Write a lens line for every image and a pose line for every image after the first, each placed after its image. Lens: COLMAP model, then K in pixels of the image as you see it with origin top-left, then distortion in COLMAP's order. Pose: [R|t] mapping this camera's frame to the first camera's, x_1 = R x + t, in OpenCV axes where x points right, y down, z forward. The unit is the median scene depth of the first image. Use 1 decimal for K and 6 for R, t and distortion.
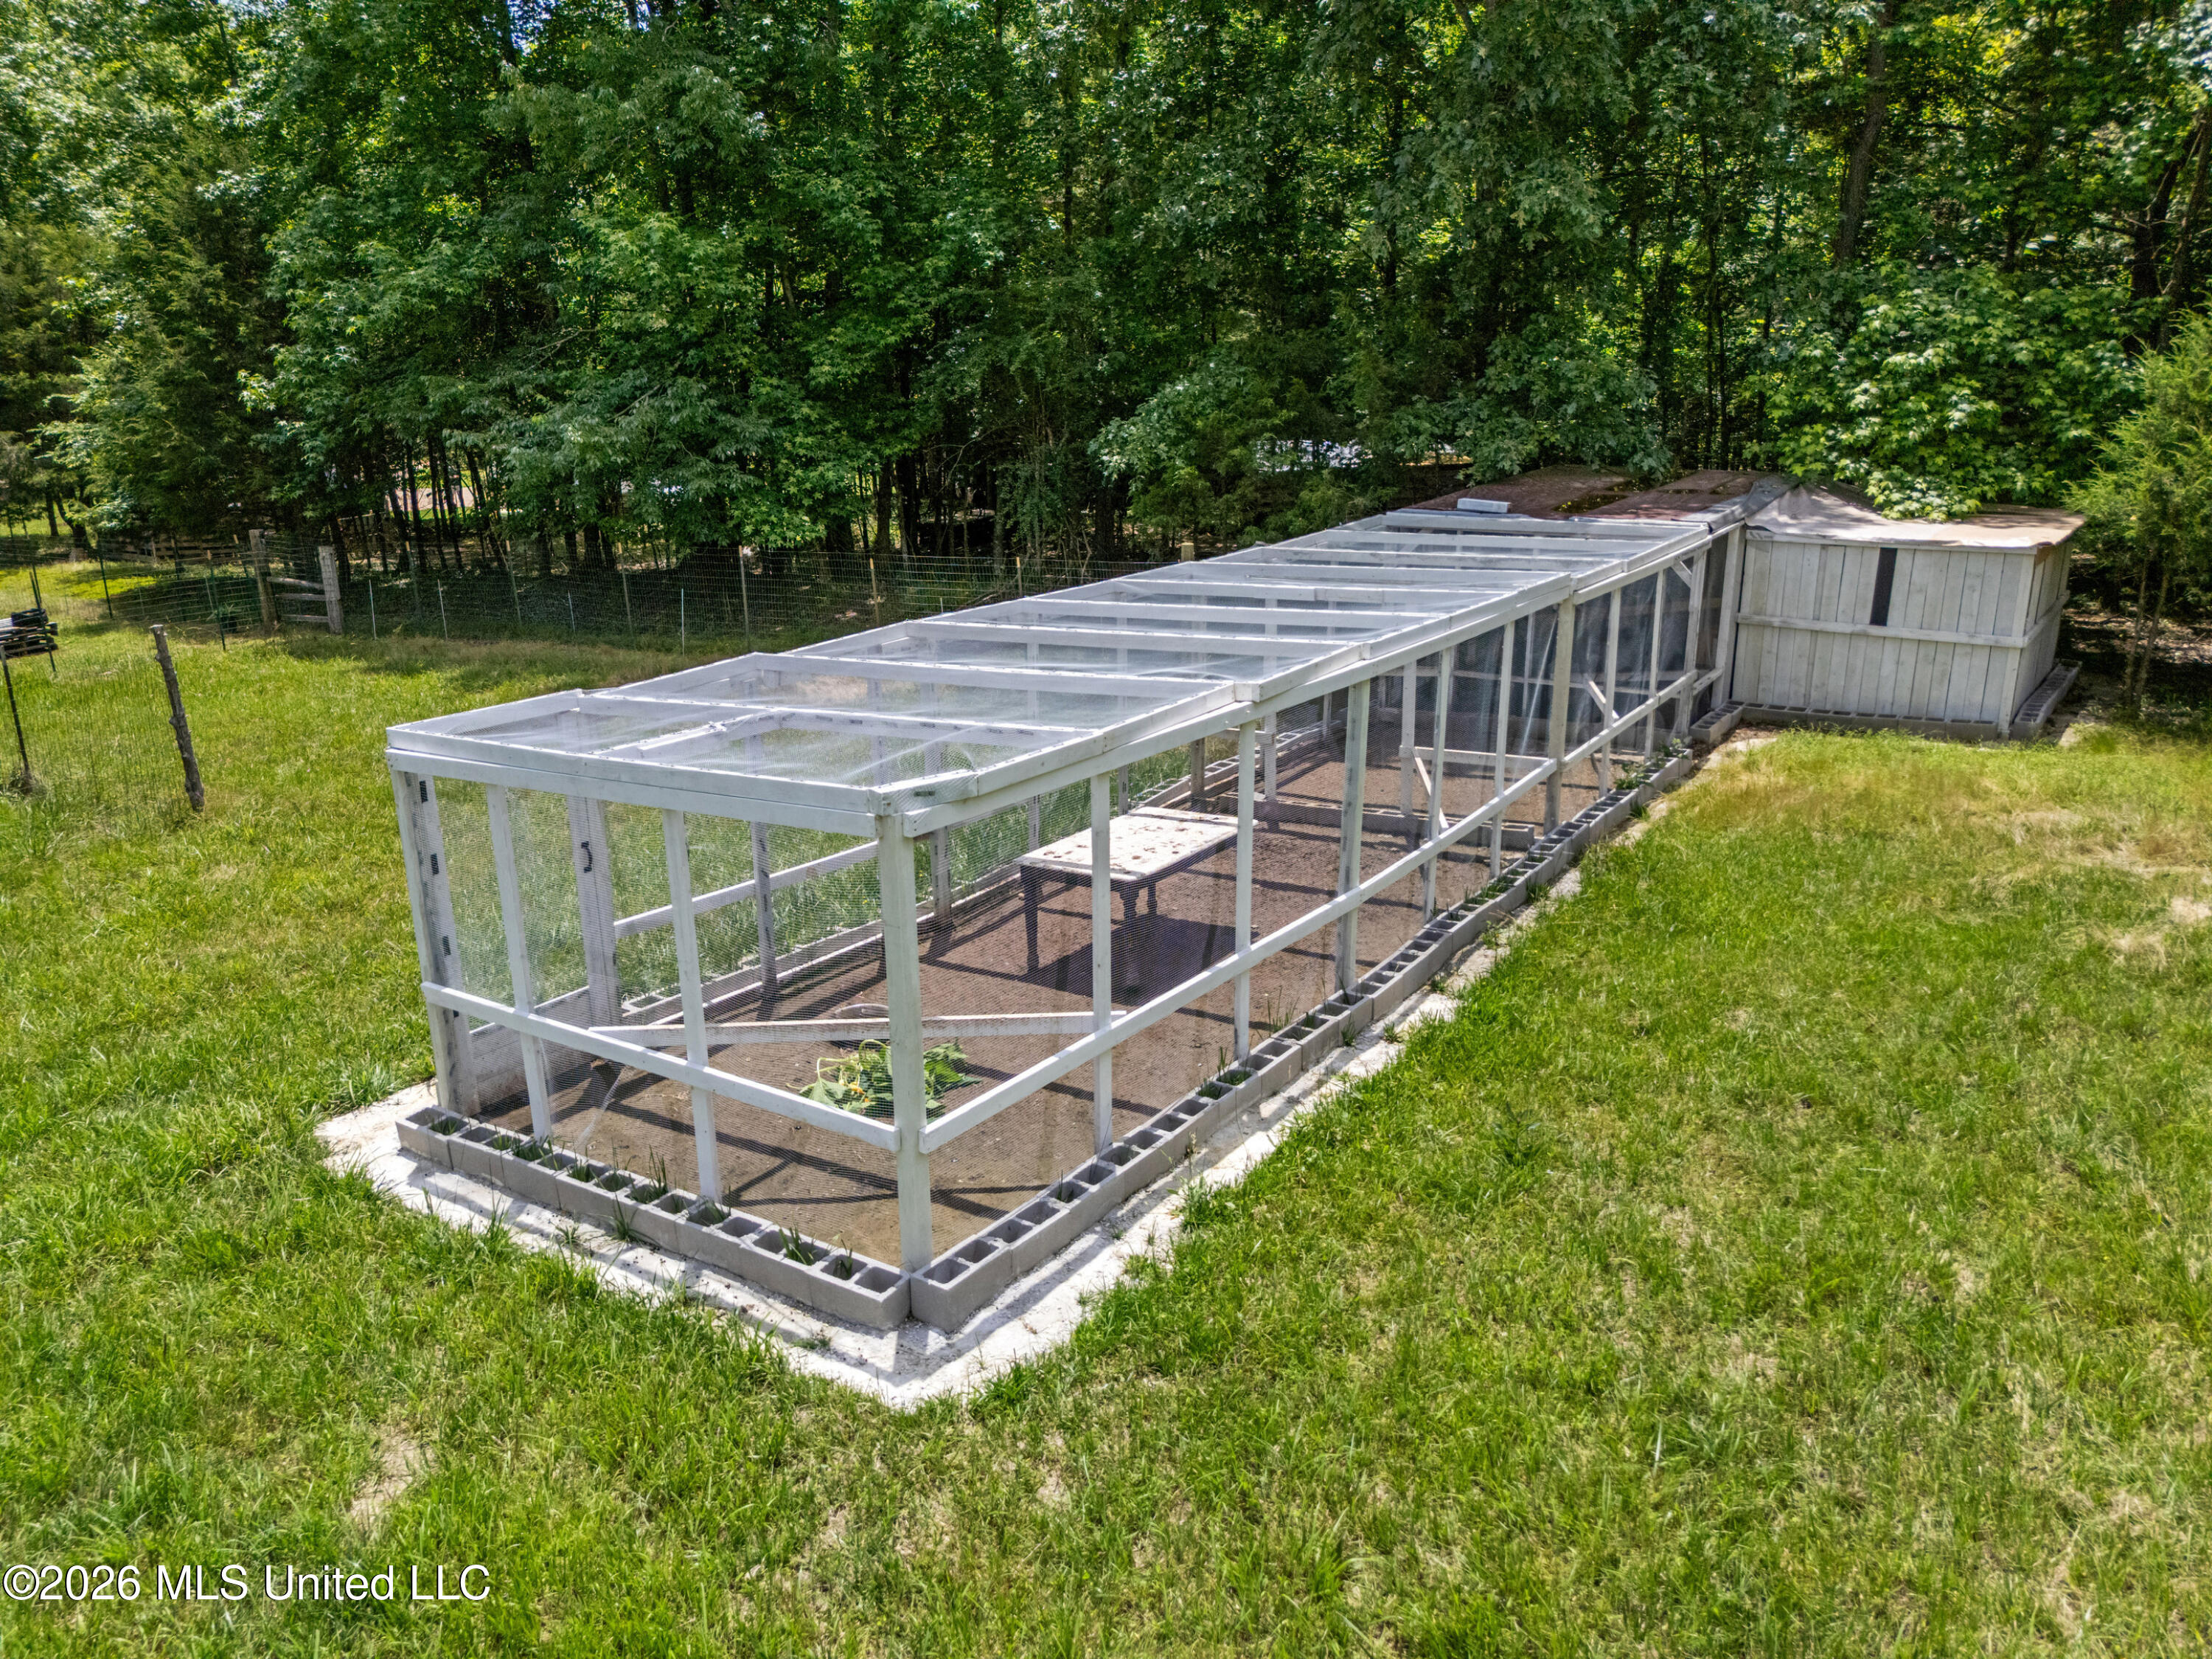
lens RADIAL K [[1639.6, 0, 1106.0], [0, 1639.6, 829.5], [0, 0, 1]] dist [0.034799, -0.003856]
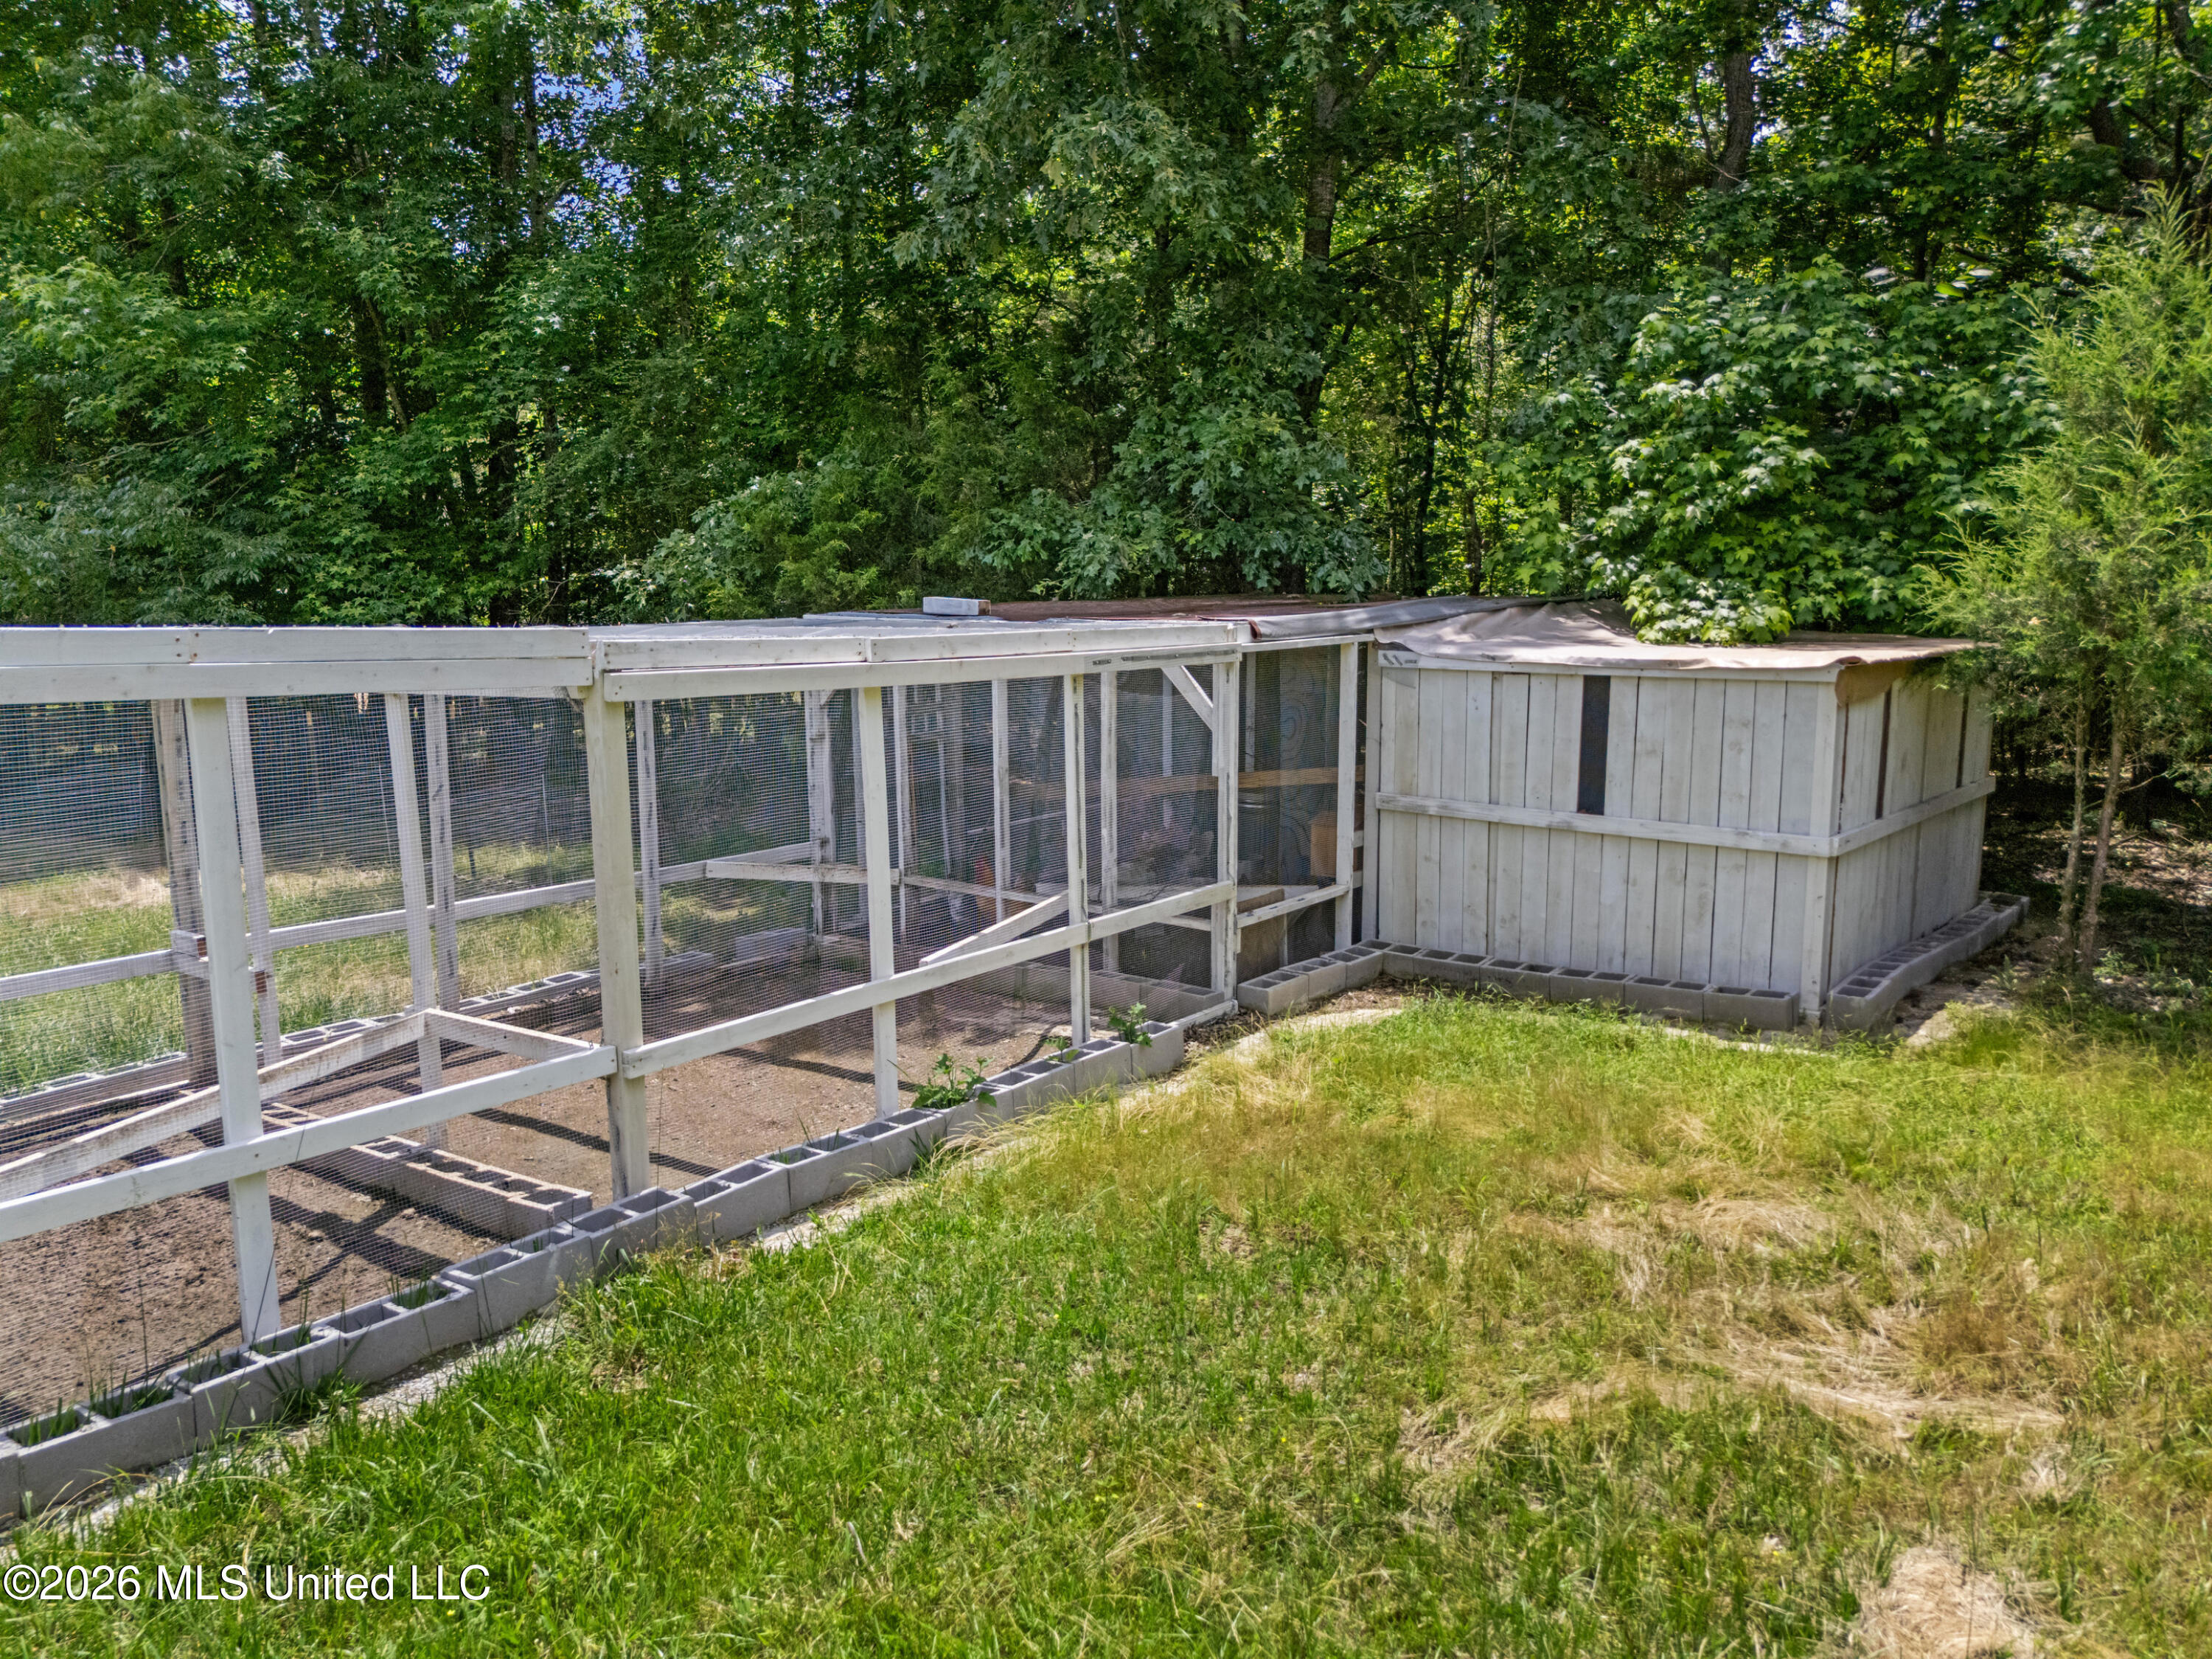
lens RADIAL K [[1624.7, 0, 1090.4], [0, 1624.7, 837.1], [0, 0, 1]] dist [-0.002735, 0.078825]
pose [[0.995795, 0.024083, -0.088391, 0.345329], [-0.035807, 0.990395, -0.133550, -0.035442], [0.084325, 0.136153, 0.987092, 0.438492]]
